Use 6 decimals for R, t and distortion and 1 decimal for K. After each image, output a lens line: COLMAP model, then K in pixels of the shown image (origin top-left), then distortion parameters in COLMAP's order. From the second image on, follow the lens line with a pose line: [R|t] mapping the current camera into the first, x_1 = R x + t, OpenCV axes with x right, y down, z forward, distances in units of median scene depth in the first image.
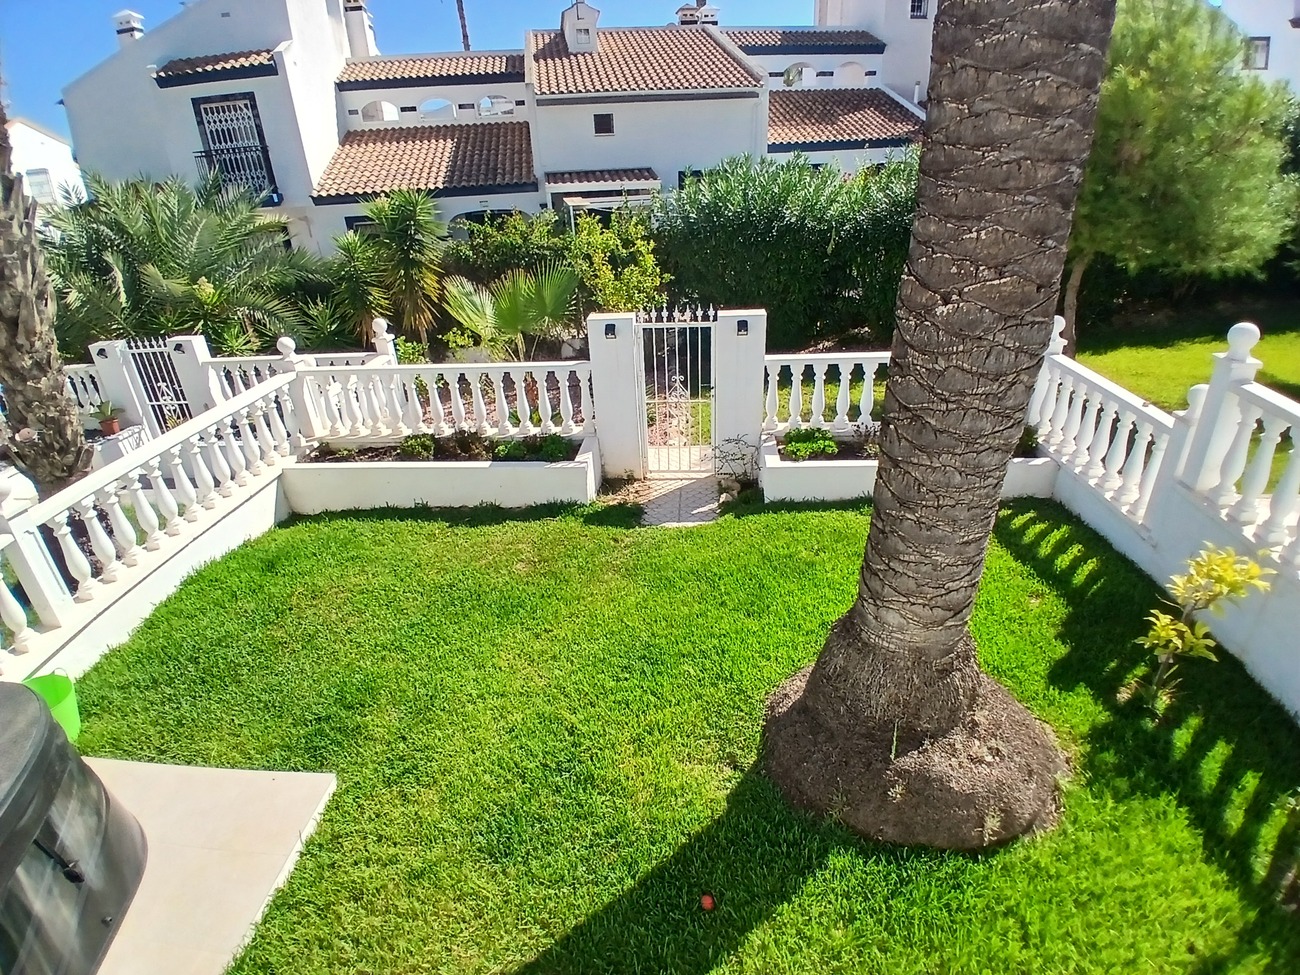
lens RADIAL K [[644.7, 0, 652.5], [0, 644.7, 498.0], [0, 0, 1]] dist [0.006190, -0.045215]
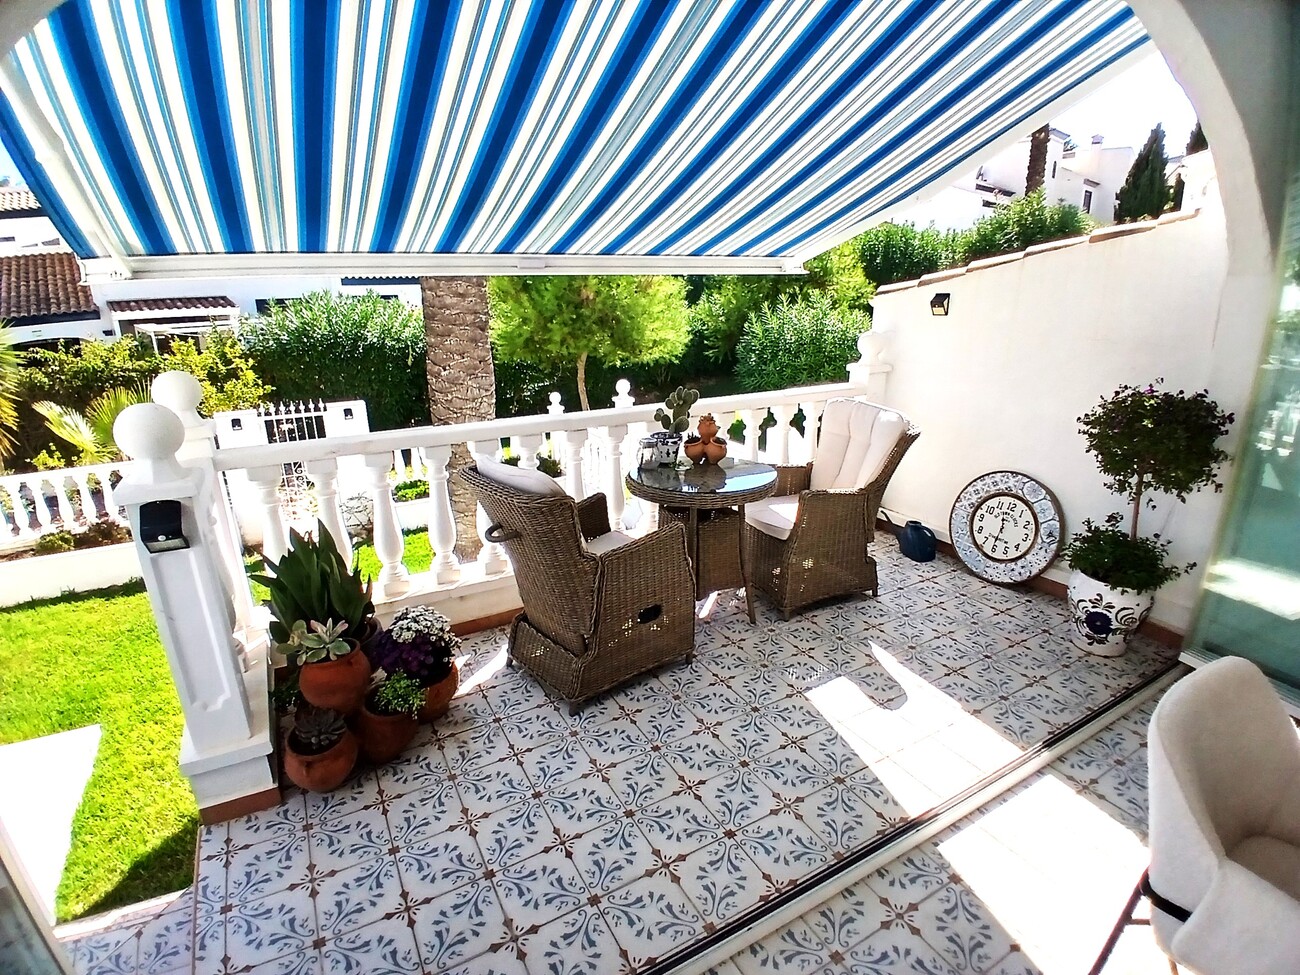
lens RADIAL K [[644.7, 0, 652.5], [0, 644.7, 498.0], [0, 0, 1]] dist [0.006190, -0.045215]
pose [[0.830736, -0.139021, 0.539028, -0.069526], [0.227533, 0.968532, -0.100873, 0.157780], [-0.508042, 0.206446, 0.836226, -0.355015]]
